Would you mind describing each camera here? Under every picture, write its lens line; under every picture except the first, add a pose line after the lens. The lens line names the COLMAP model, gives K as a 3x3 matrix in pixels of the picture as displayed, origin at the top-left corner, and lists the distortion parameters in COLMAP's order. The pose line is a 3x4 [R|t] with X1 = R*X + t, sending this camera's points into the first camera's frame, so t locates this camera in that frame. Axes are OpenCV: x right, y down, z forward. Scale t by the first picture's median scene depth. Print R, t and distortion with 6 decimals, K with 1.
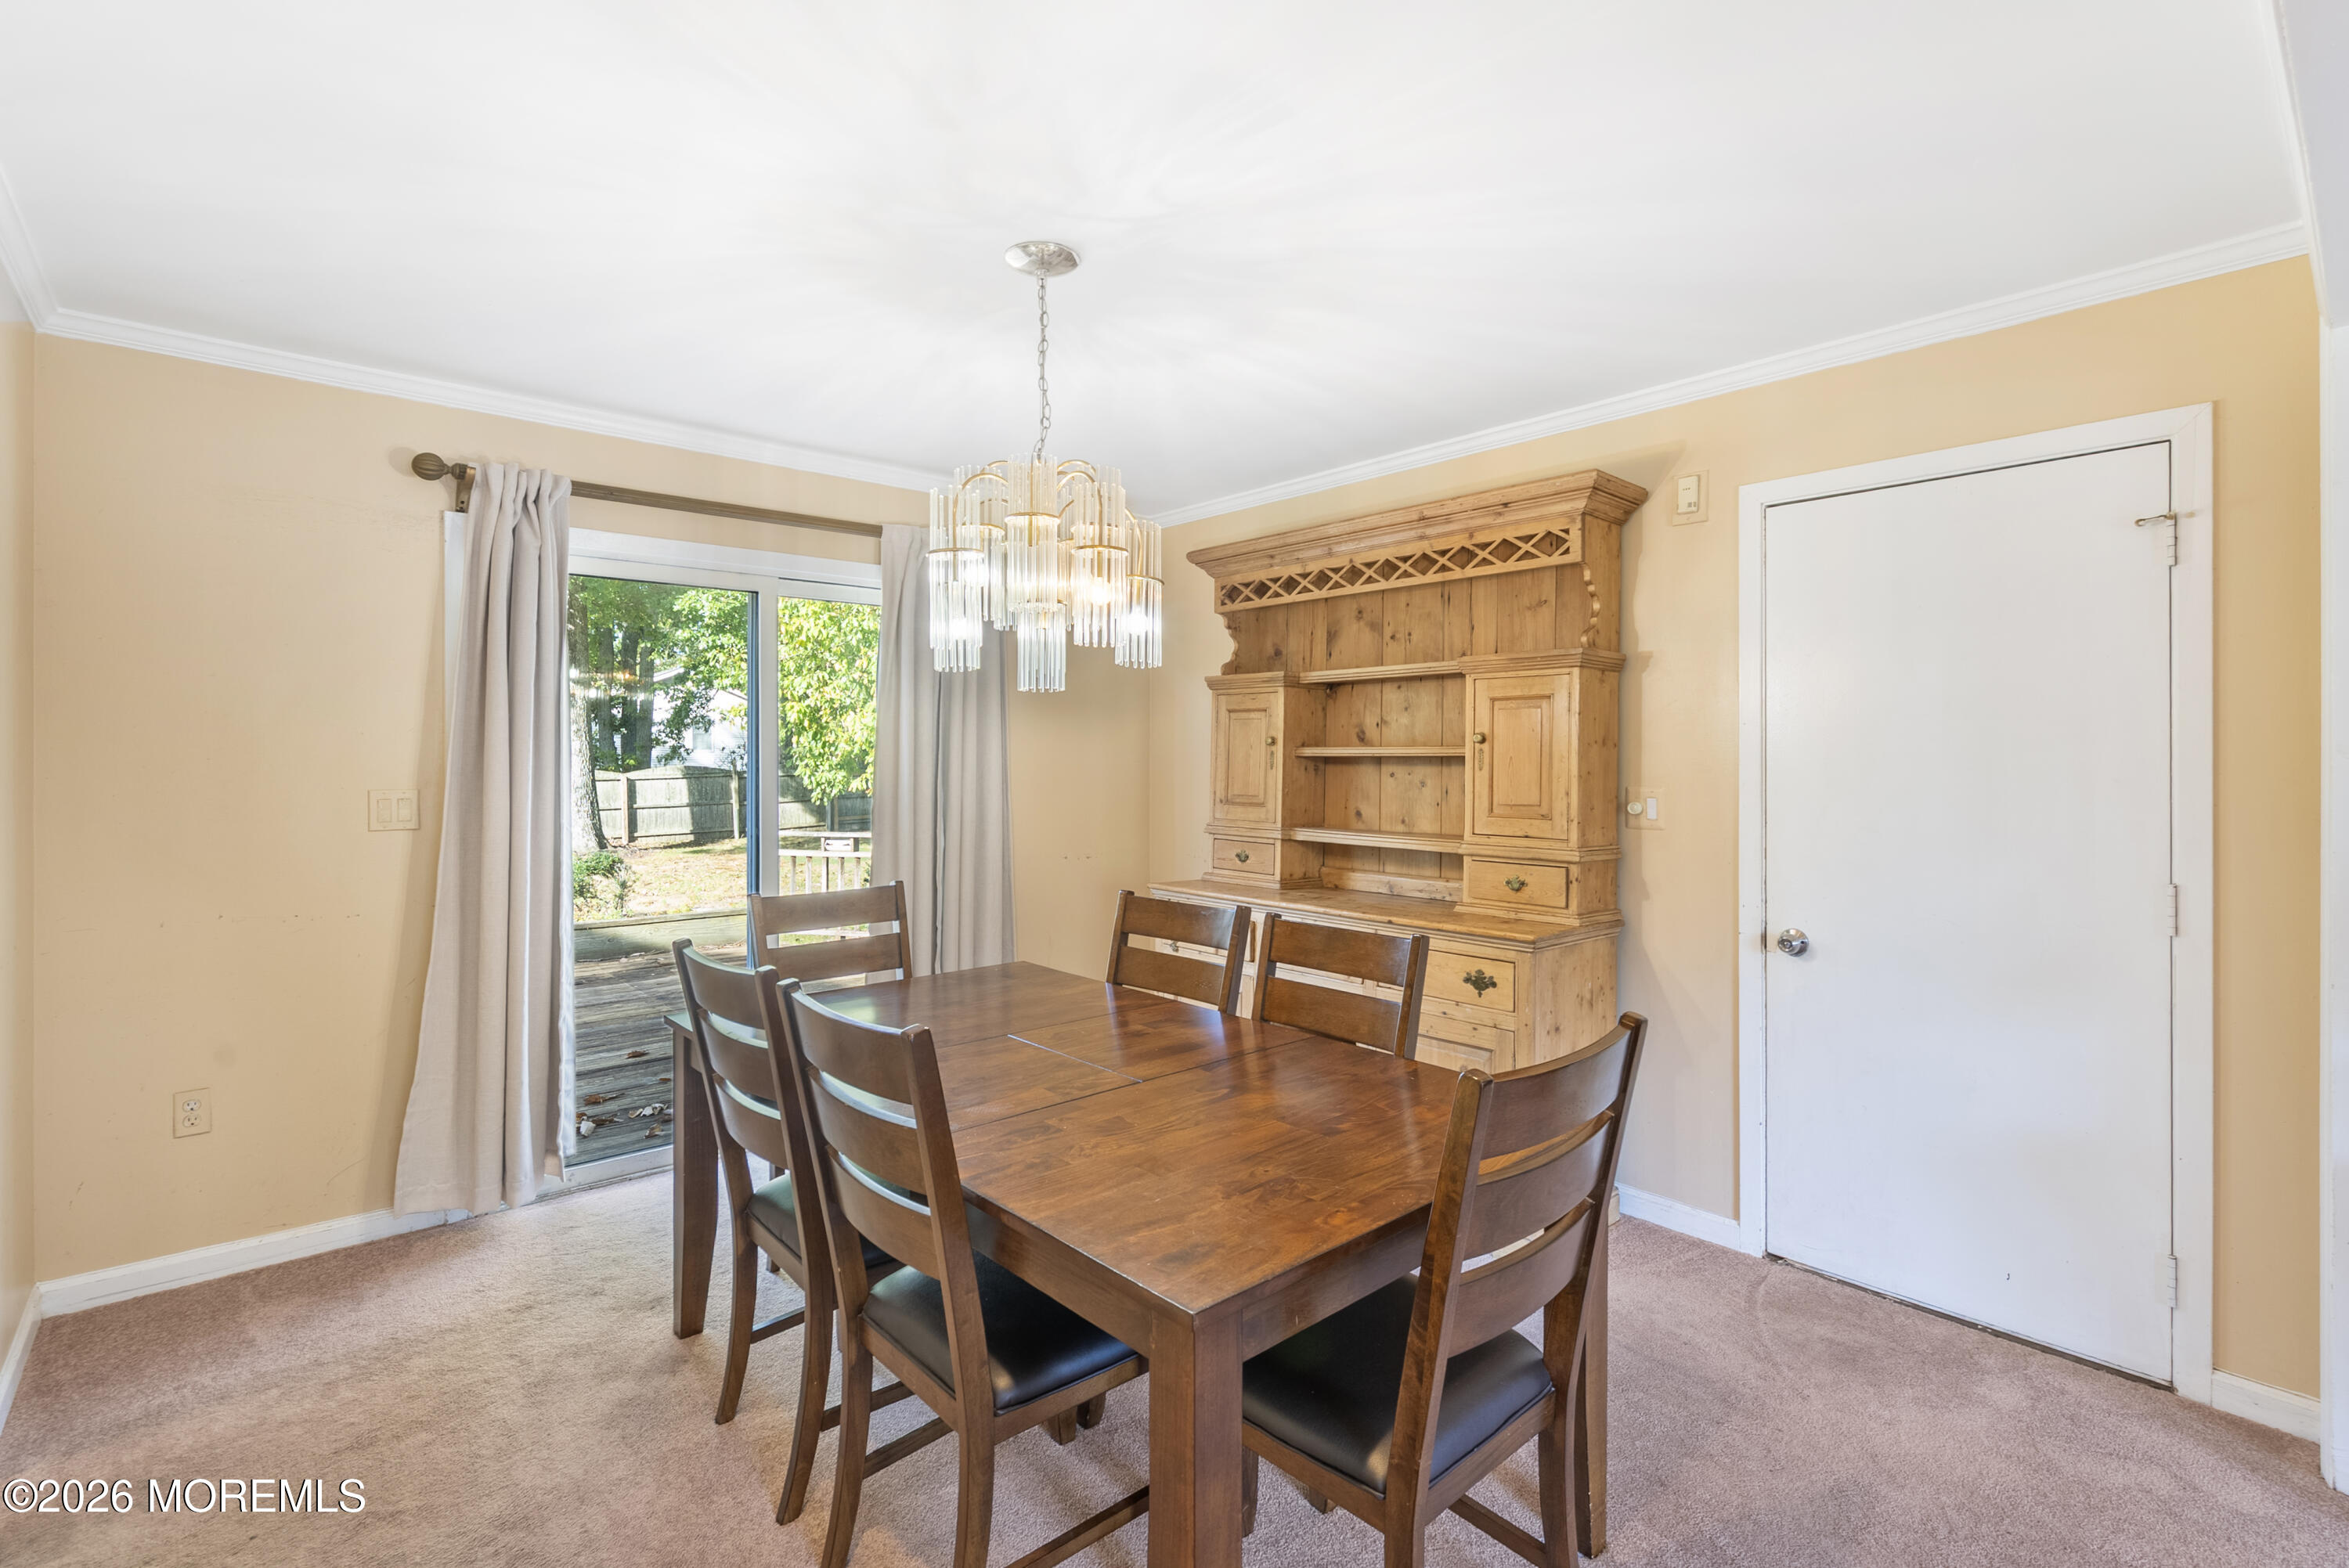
lens RADIAL K [[1086.3, 0, 1182.5], [0, 1086.3, 734.1], [0, 0, 1]] dist [-0.003089, 0.000211]
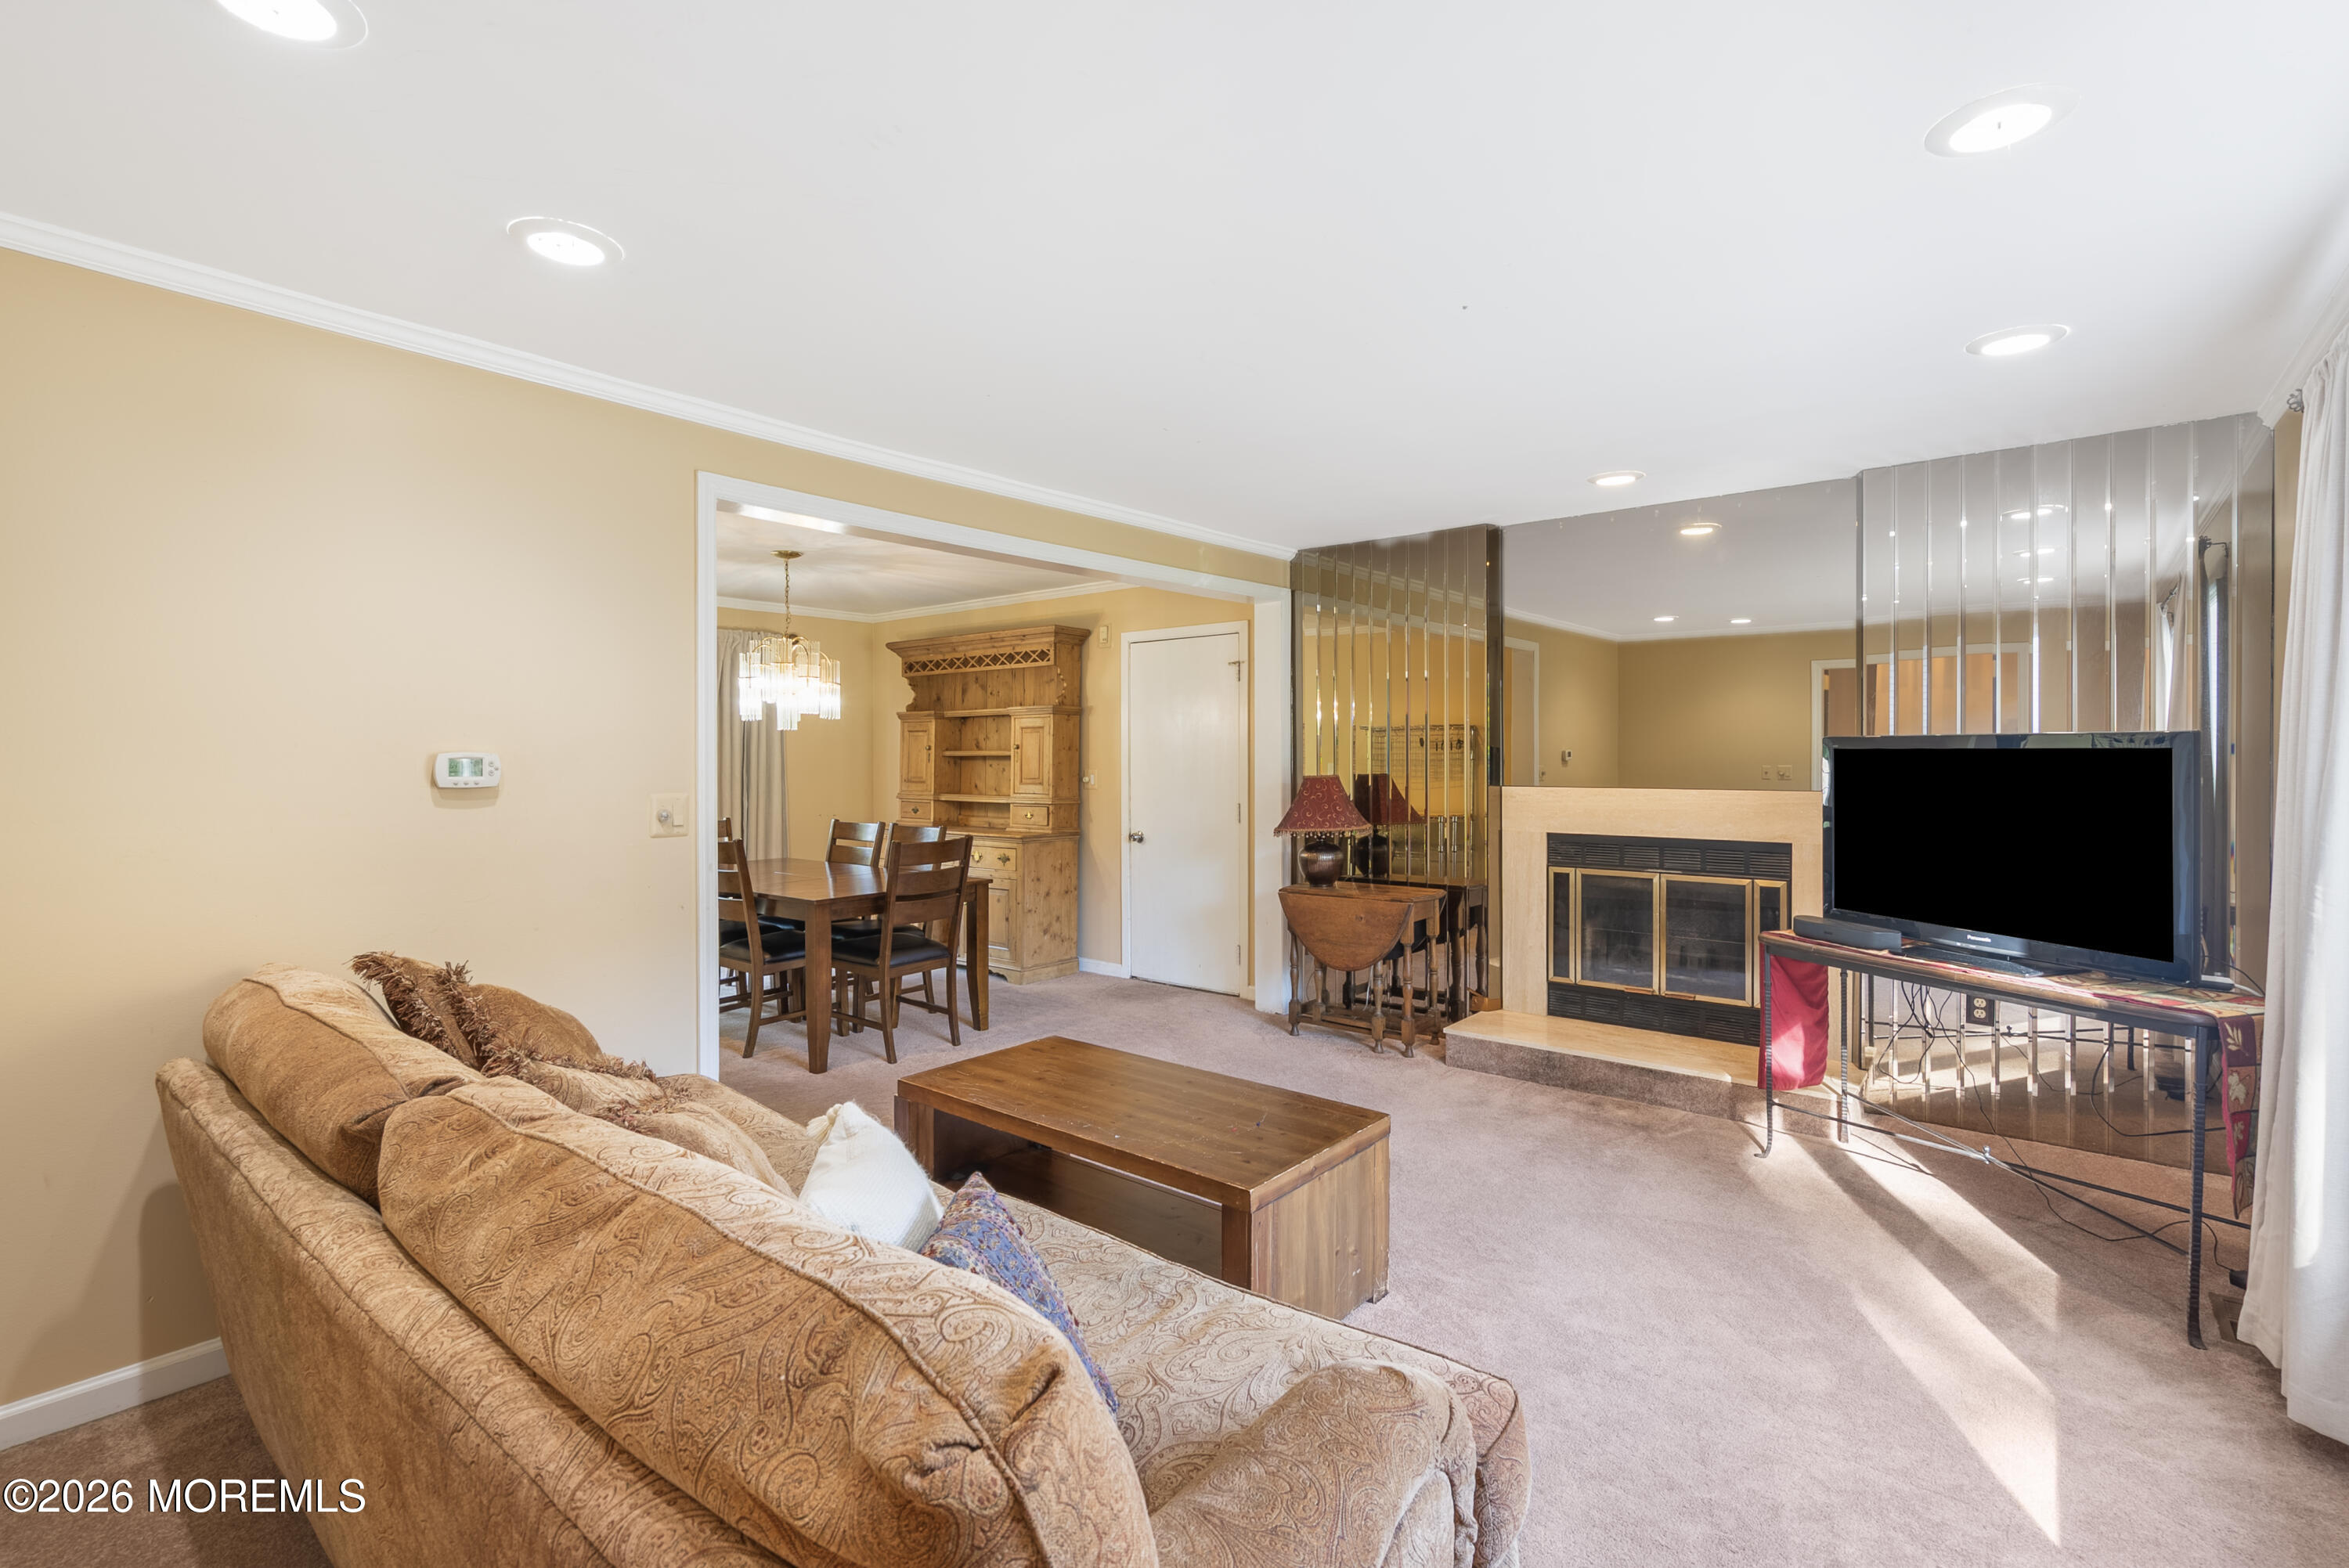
lens RADIAL K [[1085.5, 0, 1170.1], [0, 1085.5, 750.5], [0, 0, 1]] dist [-0.002587, 0.000349]
pose [[0.988032, -0.002990, 0.154217, 0.242583], [0.000751, 0.999893, 0.014576, -0.019267], [-0.154244, -0.014286, 0.987930, -1.087630]]
